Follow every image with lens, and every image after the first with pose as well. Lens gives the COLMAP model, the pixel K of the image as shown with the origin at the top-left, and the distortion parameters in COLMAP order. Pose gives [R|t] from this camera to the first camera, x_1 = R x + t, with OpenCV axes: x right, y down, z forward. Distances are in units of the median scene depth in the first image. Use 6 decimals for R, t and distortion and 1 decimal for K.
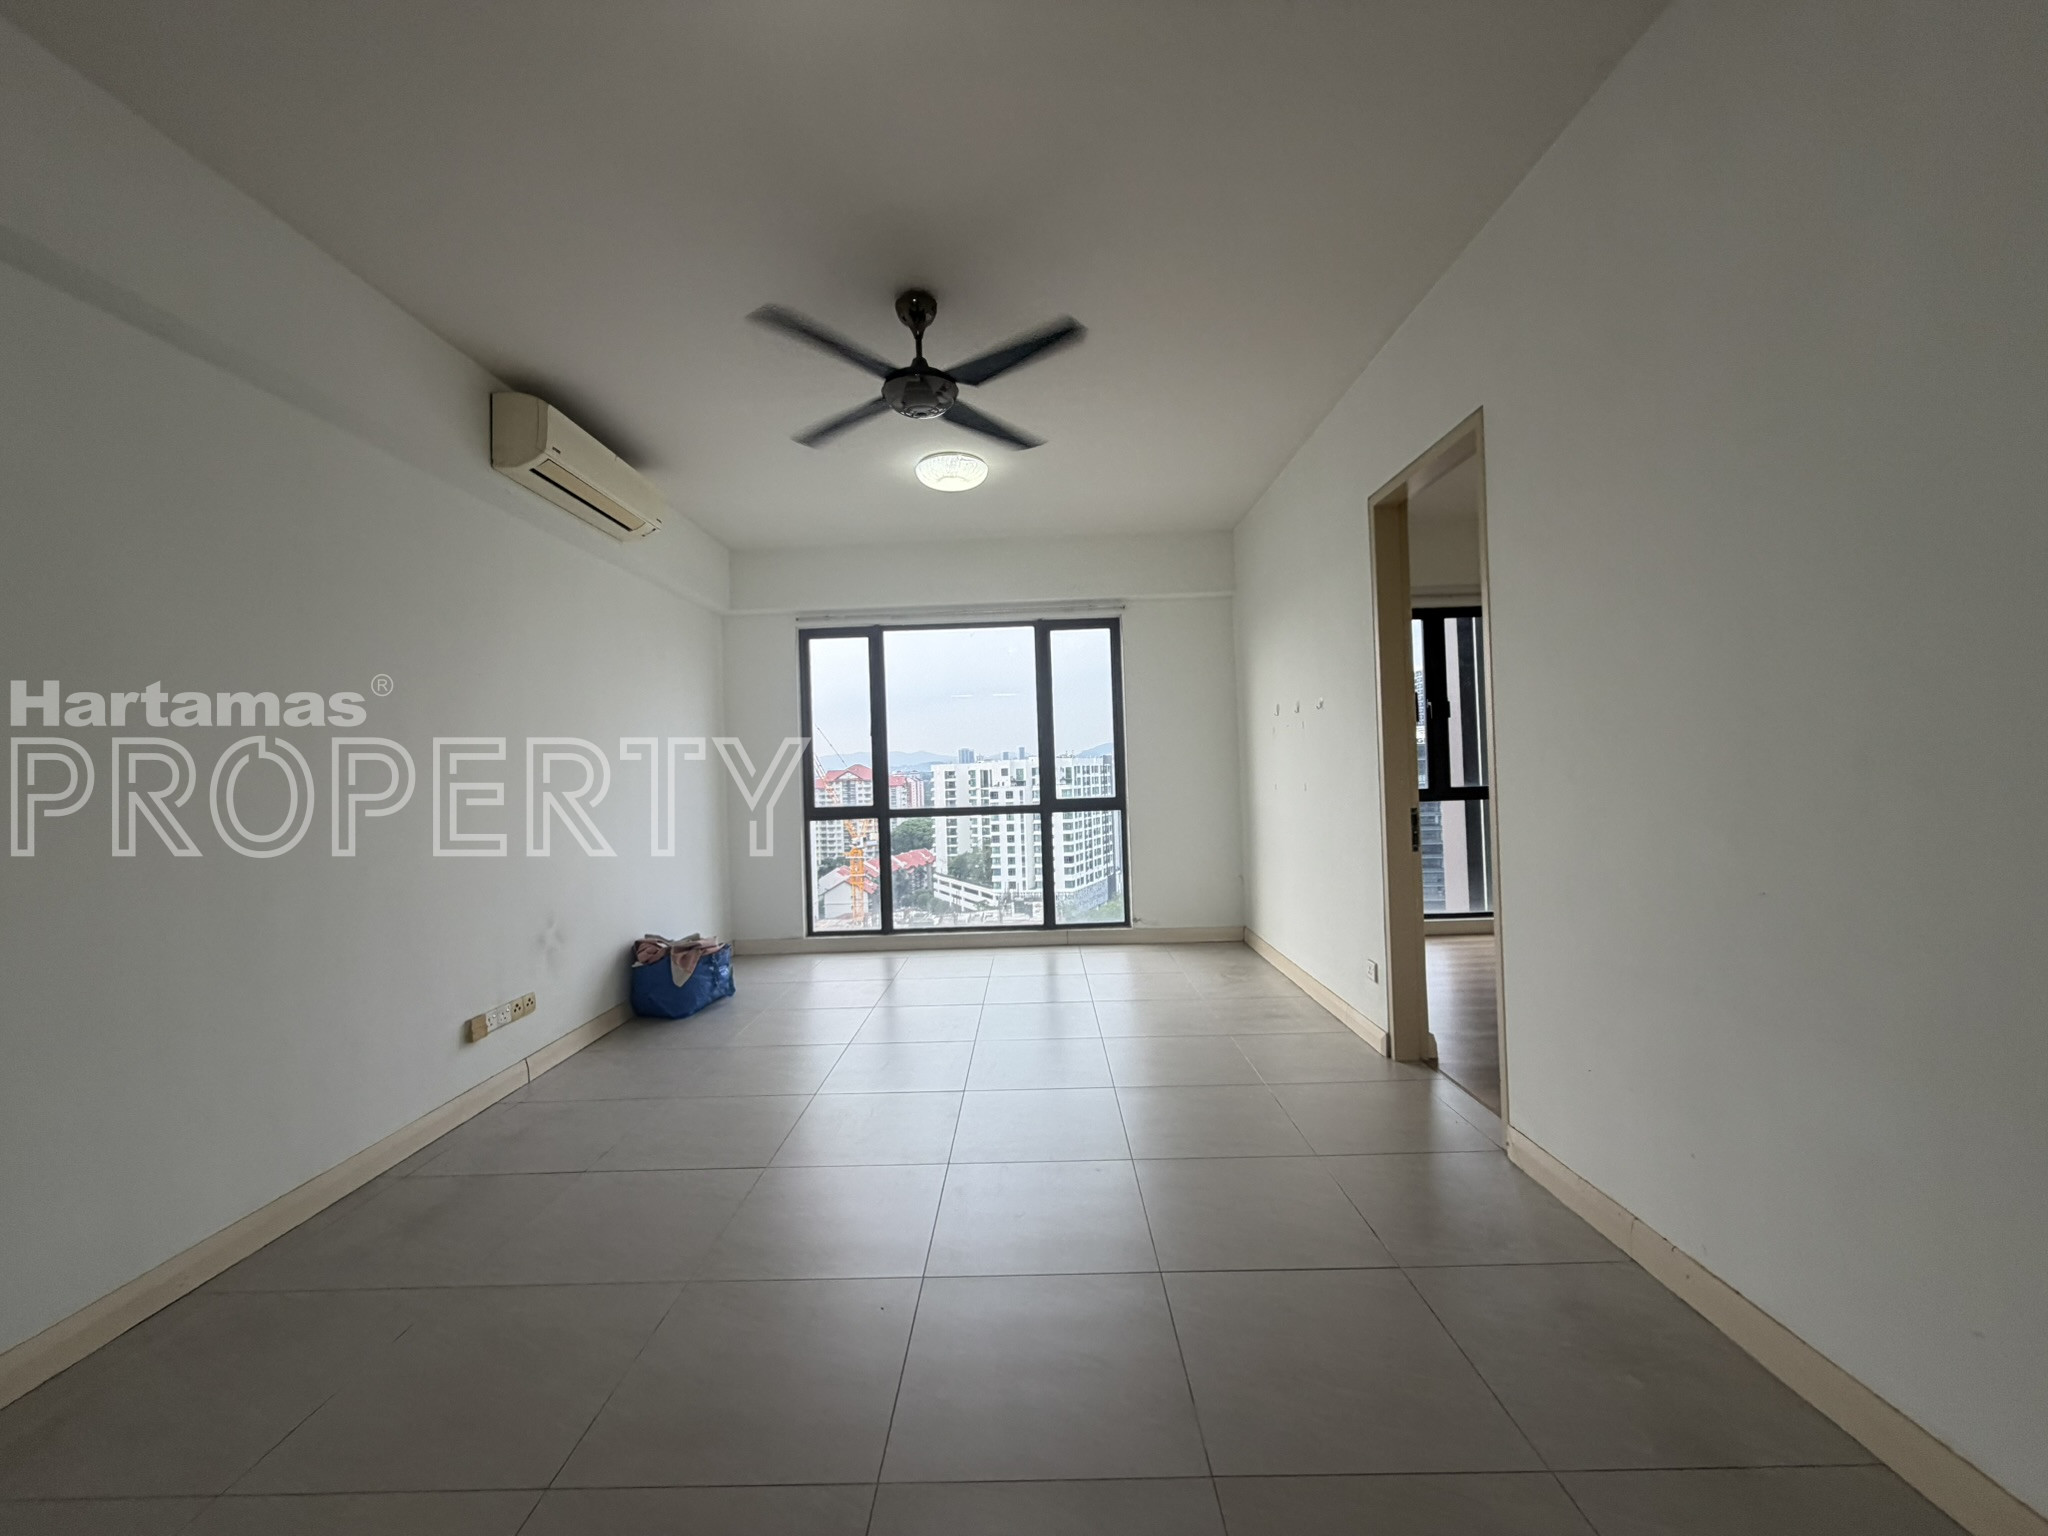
lens RADIAL K [[826.7, 0, 1021.3], [0, 826.7, 767.1], [0, 0, 1]] dist [0.003313, 0.000288]
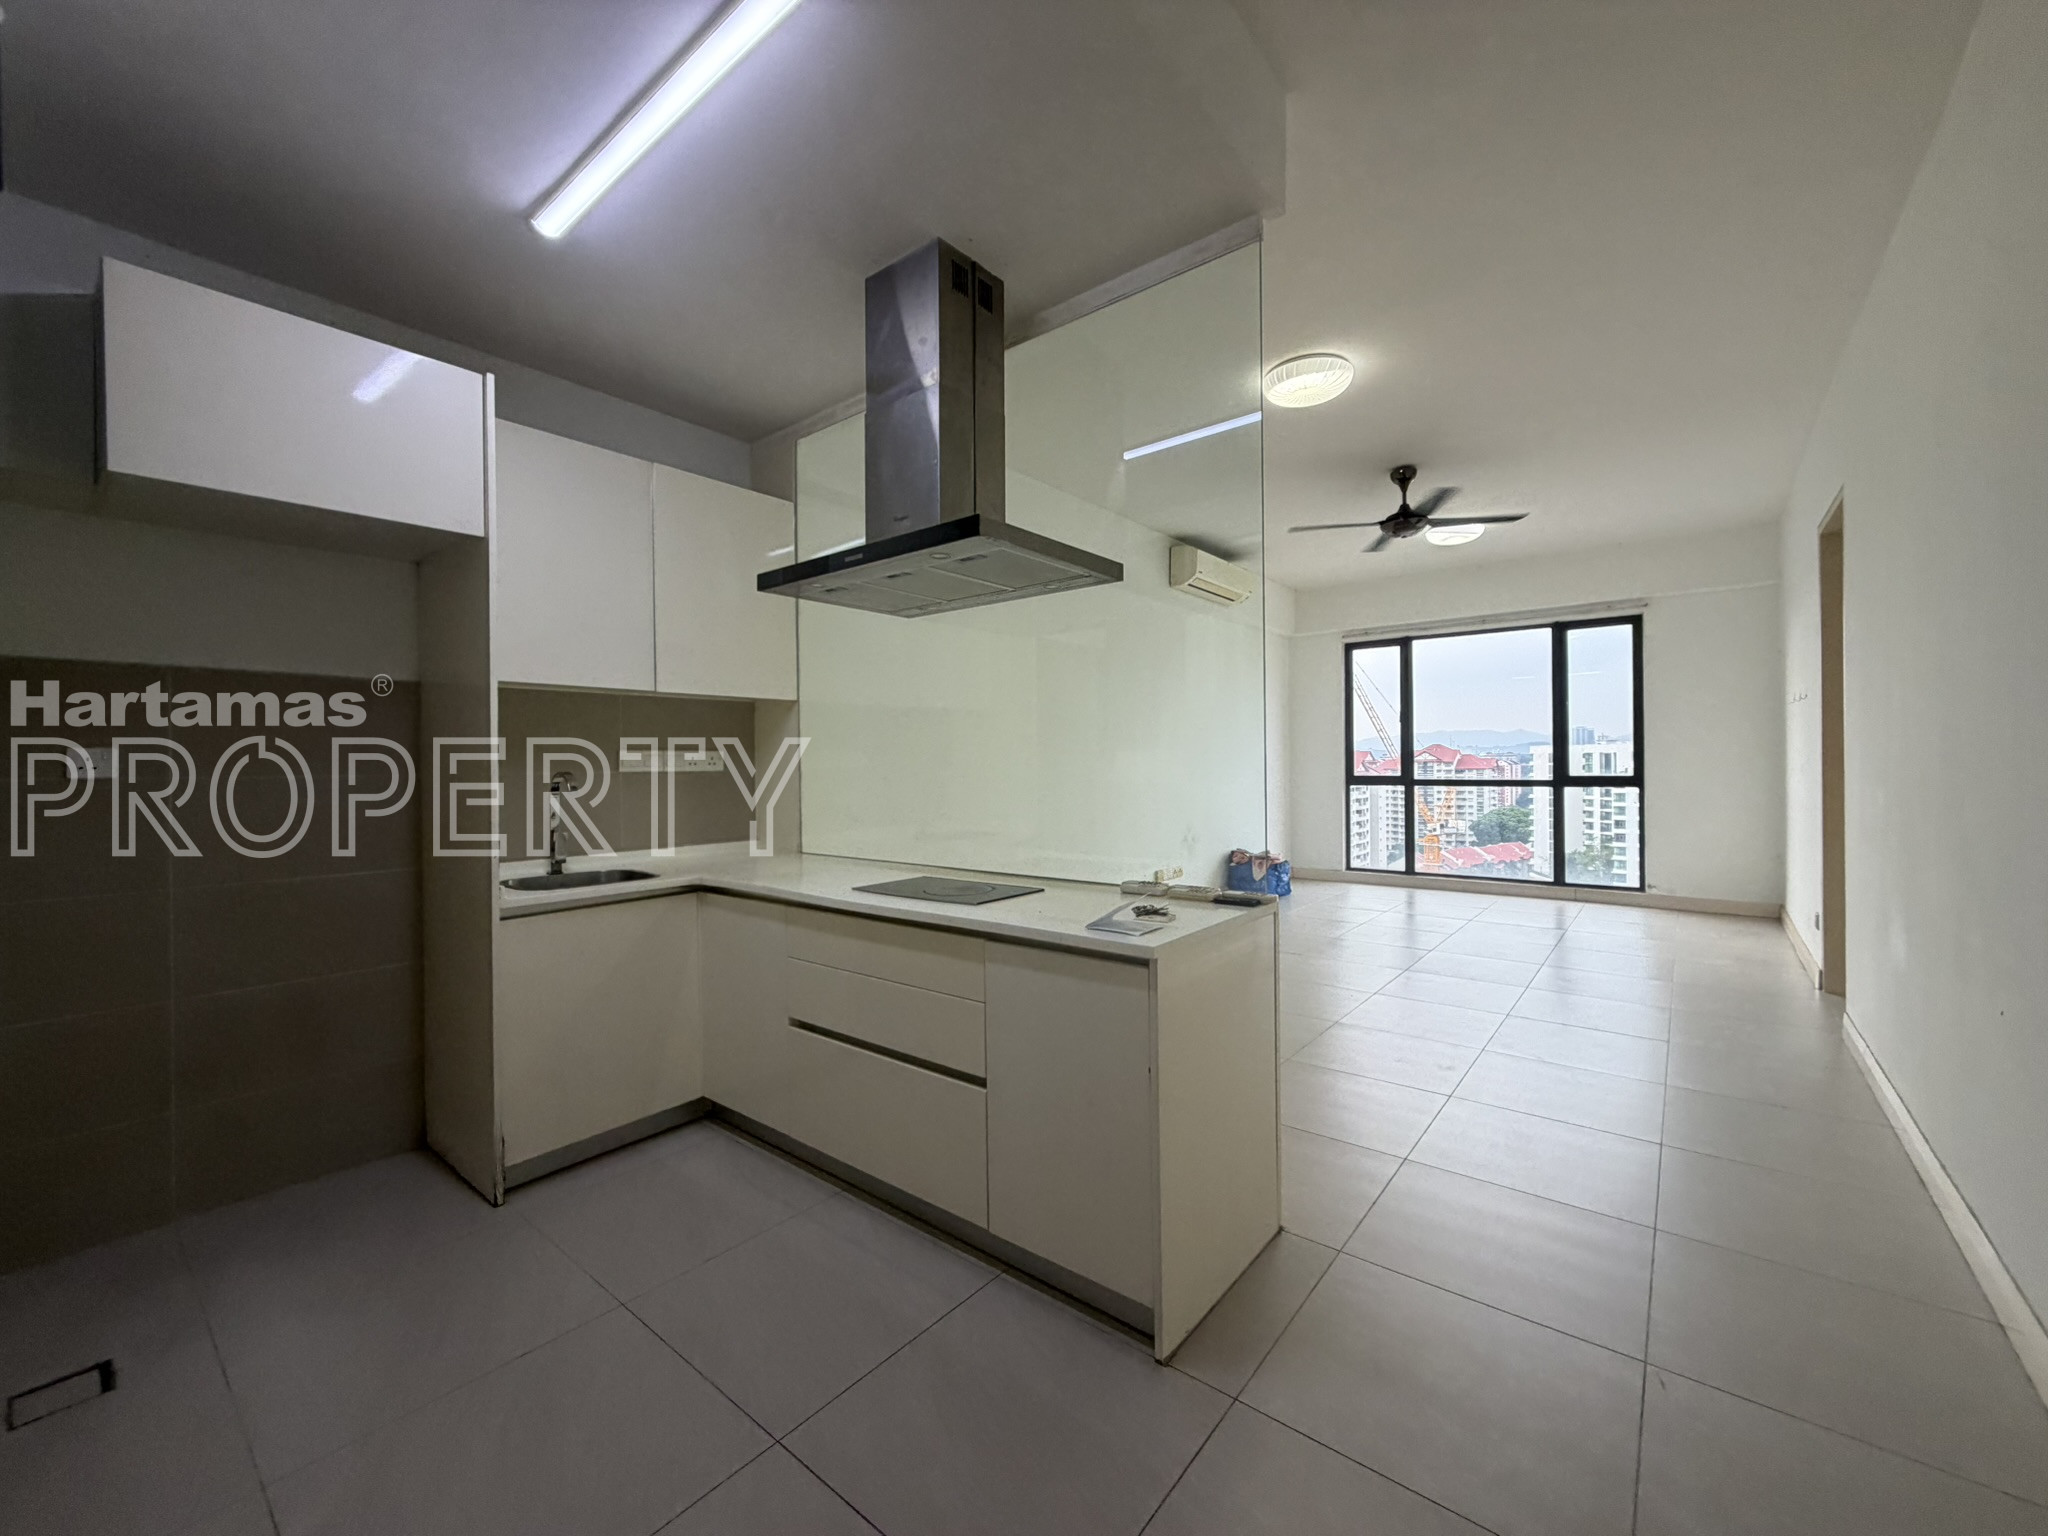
lens RADIAL K [[826.7, 0, 1021.3], [0, 826.7, 767.1], [0, 0, 1]] dist [0.003313, 0.000288]
pose [[0.789049, 0.027406, -0.613719, 0.149145], [-0.011570, 0.999490, 0.029758, 0.001286], [0.614222, -0.016380, 0.788964, -0.396203]]
